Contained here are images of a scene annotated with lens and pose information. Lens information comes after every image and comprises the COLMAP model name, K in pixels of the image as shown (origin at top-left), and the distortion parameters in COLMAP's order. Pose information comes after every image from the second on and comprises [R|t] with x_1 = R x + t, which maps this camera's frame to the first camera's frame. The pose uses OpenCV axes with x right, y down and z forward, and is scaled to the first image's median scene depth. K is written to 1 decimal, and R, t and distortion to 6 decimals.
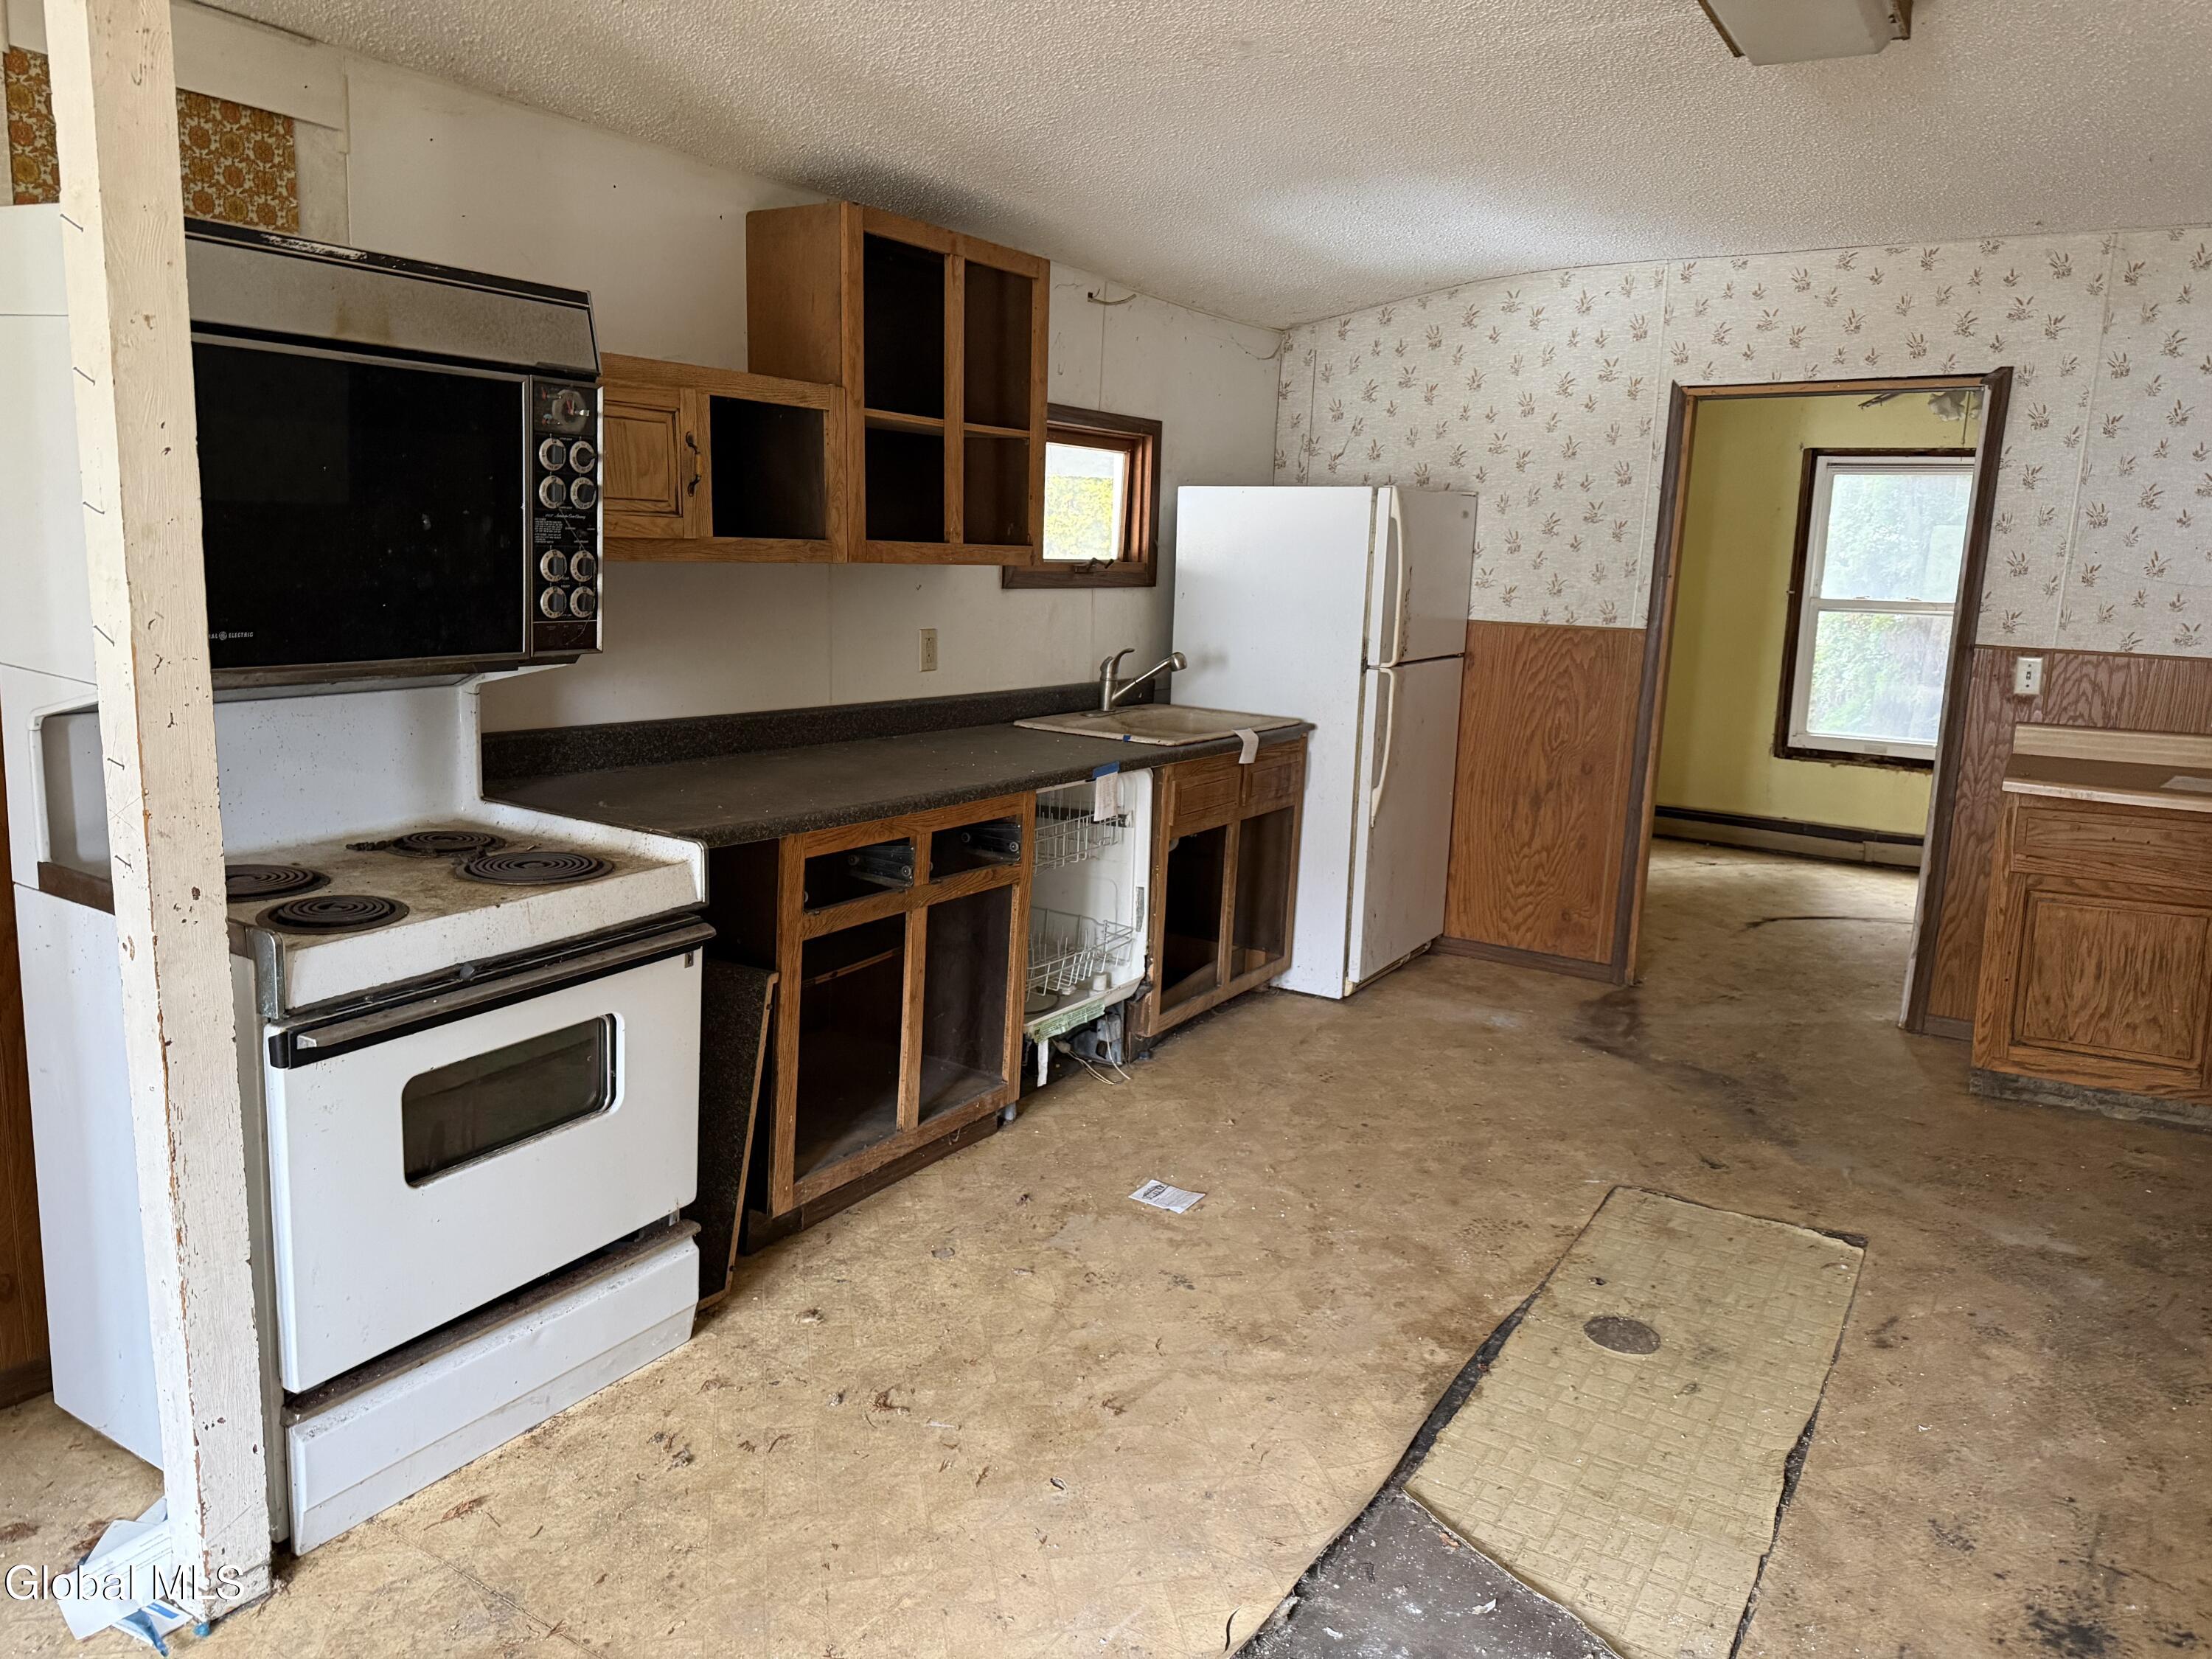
lens RADIAL K [[1586.1, 0, 1106.0], [0, 1586.1, 829.5], [0, 0, 1]] dist [-0.005915, -0.001606]
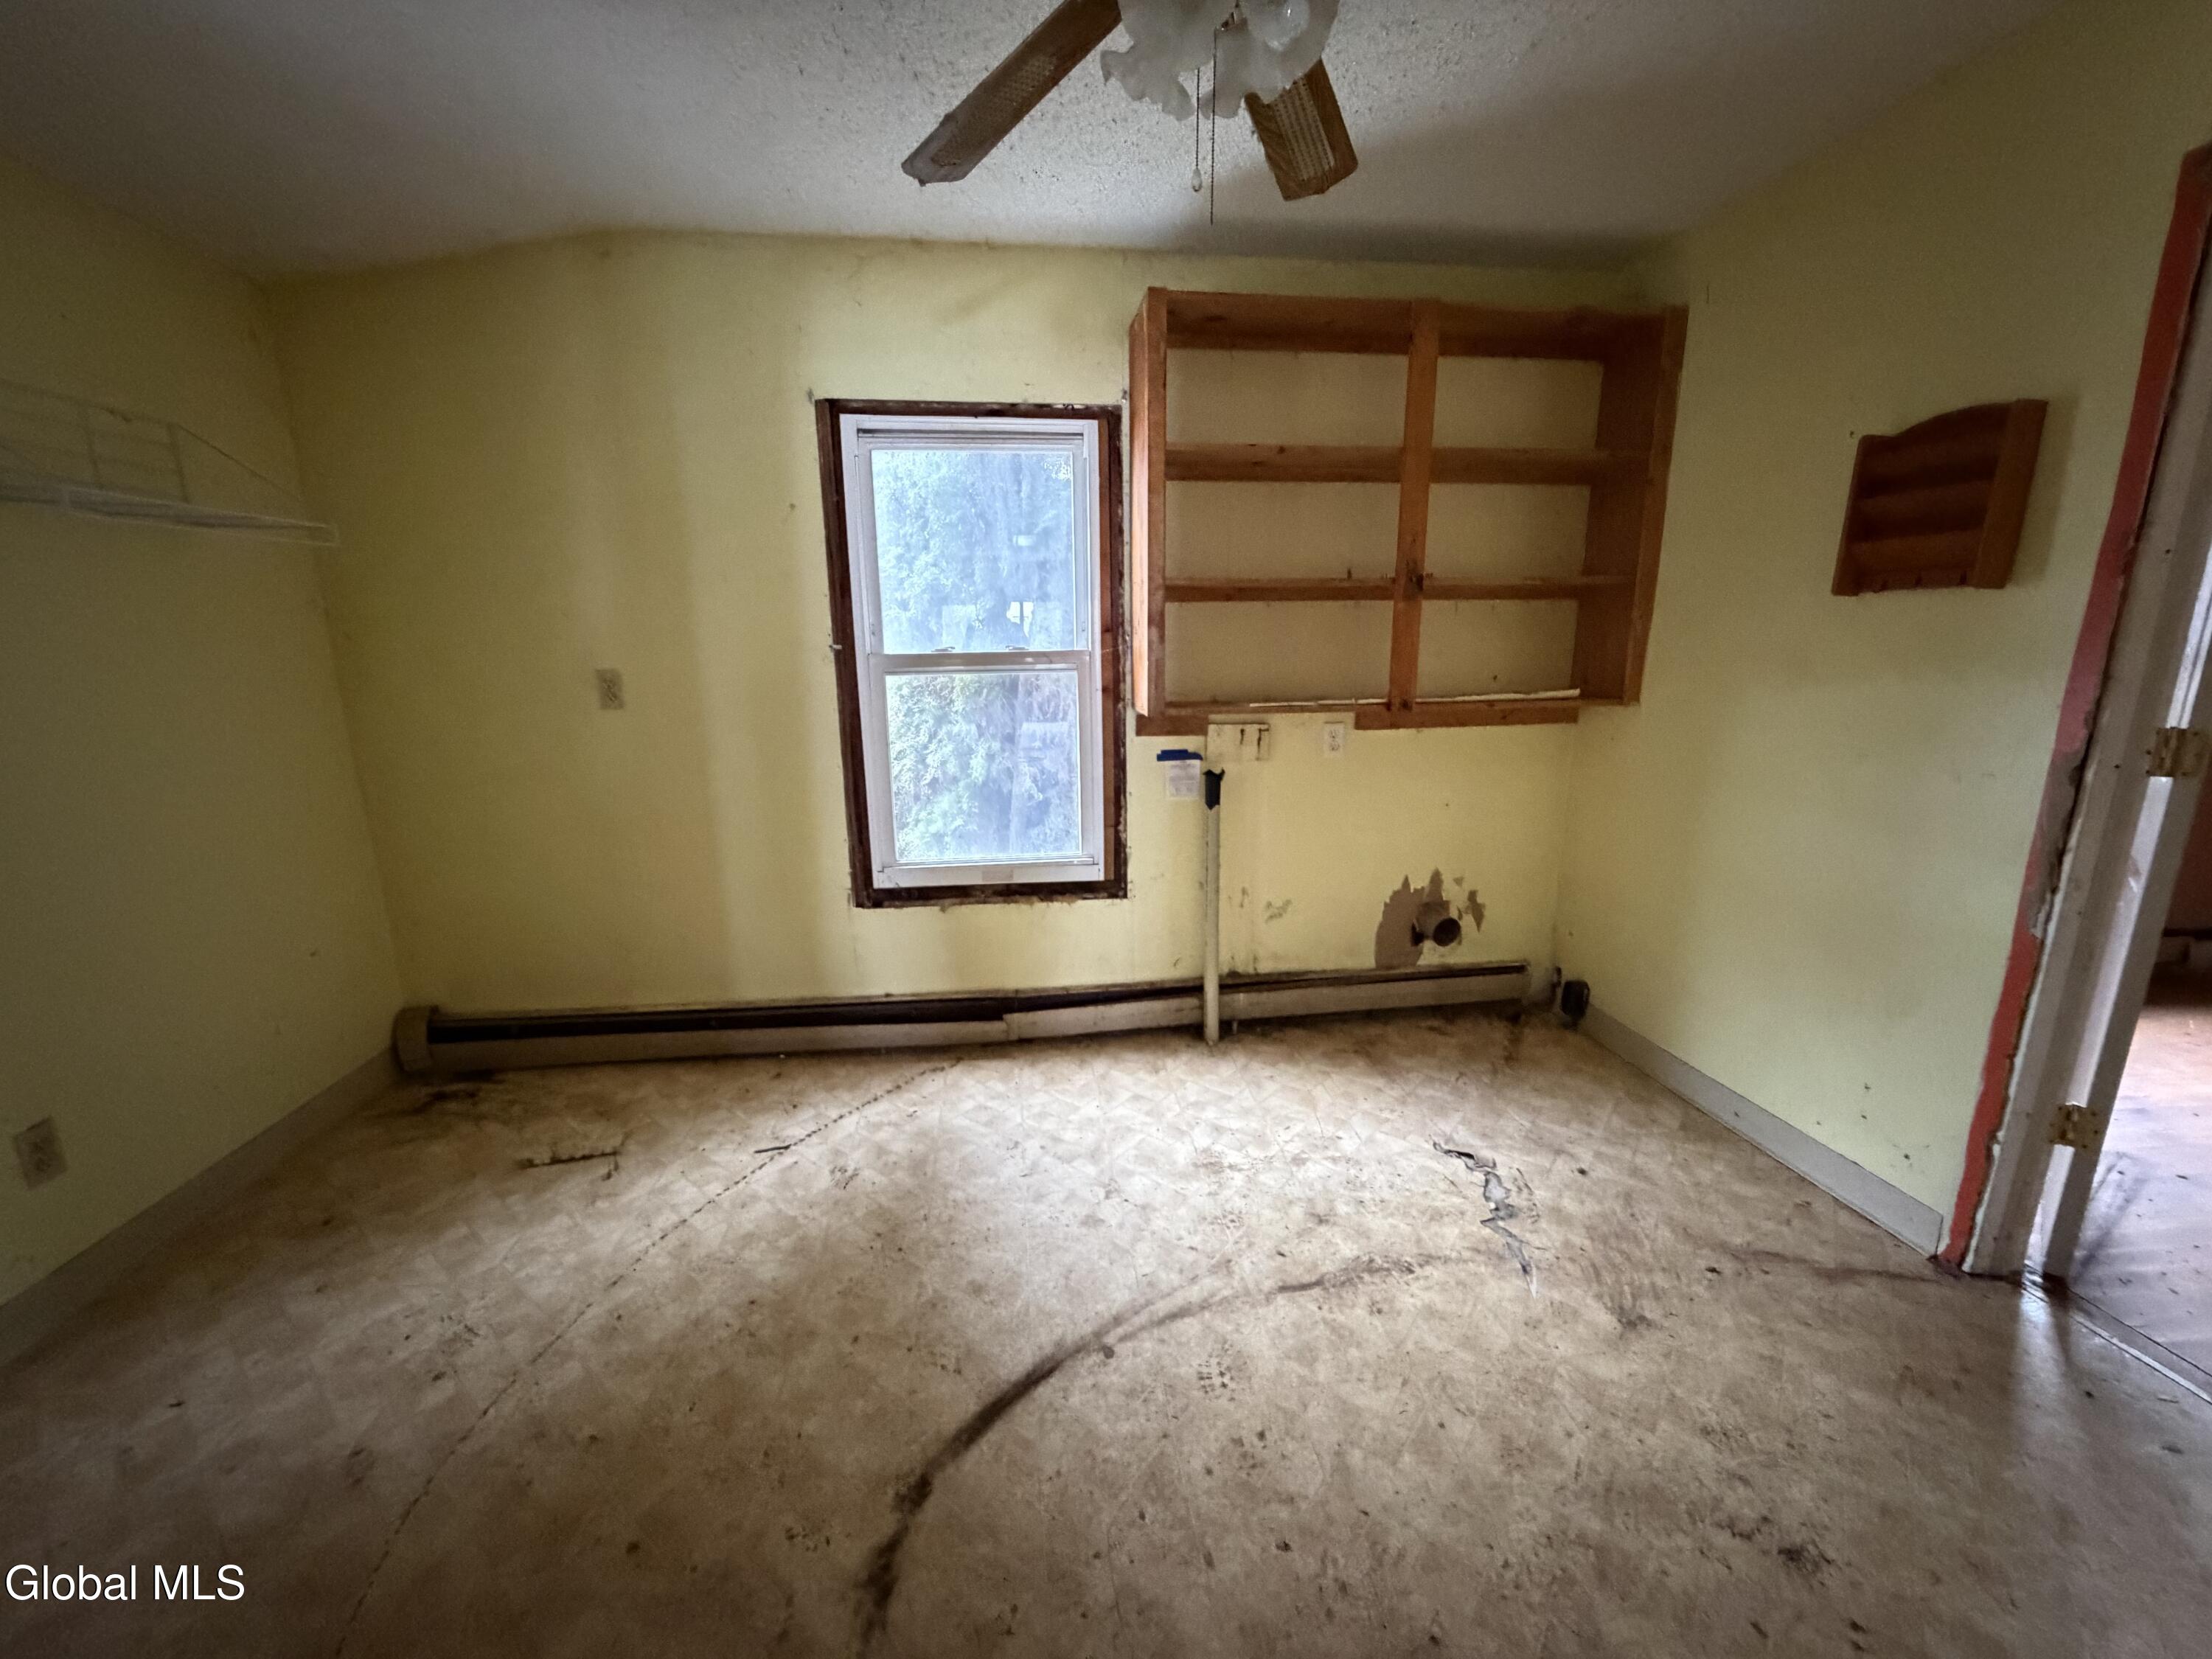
lens RADIAL K [[872.7, 0, 1106.0], [0, 872.7, 829.5], [0, 0, 1]] dist [0.000385, 0.000010]
pose [[0.771839, -0.175880, 0.611008, 0.289029], [0.142054, 0.984390, 0.103913, -0.099758], [-0.619746, 0.006593, 0.784775, 0.658996]]
